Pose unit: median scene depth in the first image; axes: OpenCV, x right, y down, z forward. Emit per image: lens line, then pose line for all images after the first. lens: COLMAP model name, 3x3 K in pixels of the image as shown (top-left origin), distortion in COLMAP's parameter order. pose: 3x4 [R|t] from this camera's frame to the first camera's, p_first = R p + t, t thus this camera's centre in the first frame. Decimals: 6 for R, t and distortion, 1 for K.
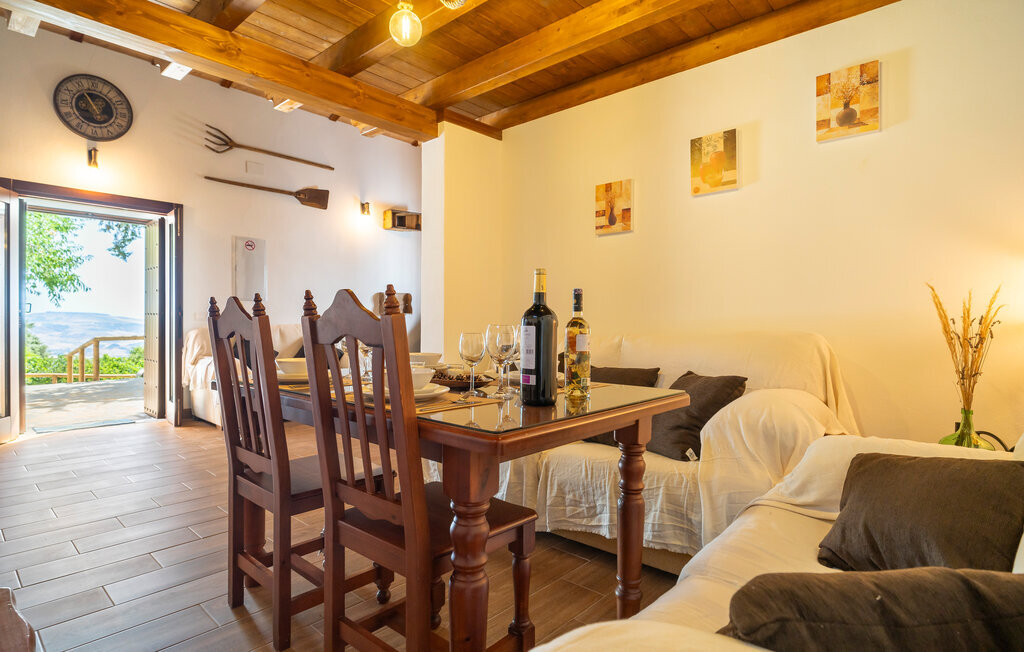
lens RADIAL K [[536.0, 0, 509.9], [0, 536.0, 325.1], [0, 0, 1]] dist [-0.002941, -0.000089]
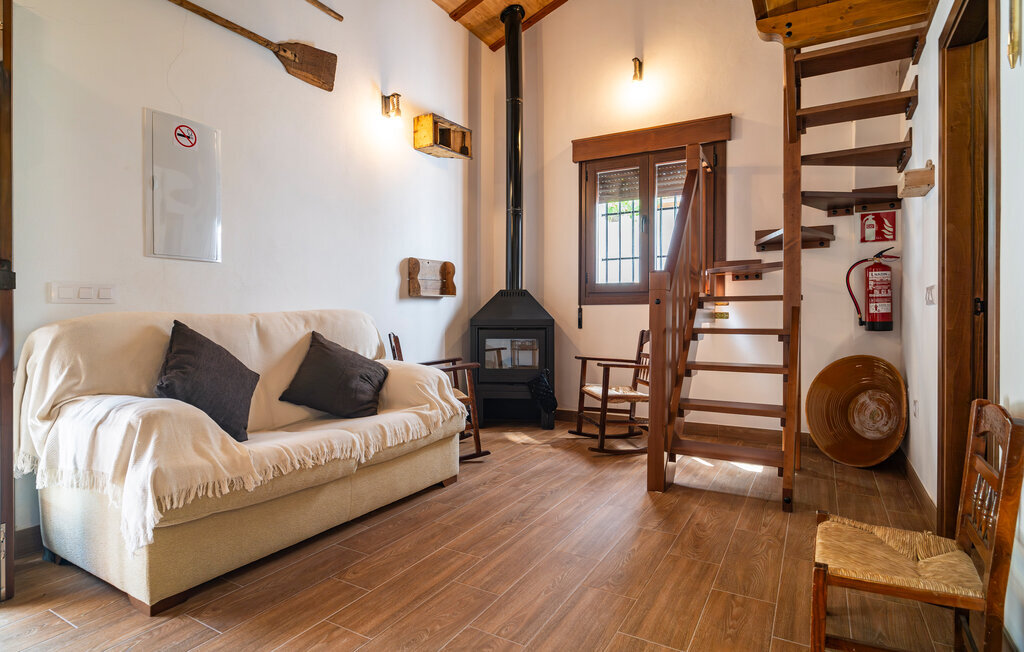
lens RADIAL K [[536.0, 0, 510.4], [0, 536.0, 319.8], [0, 0, 1]] dist [-0.002941, -0.000089]
pose [[0.976482, -0.002707, 0.215584, -0.287717], [0.001120, 0.999971, 0.007481, 0.001274], [-0.215598, -0.007064, 0.976457, 0.457809]]
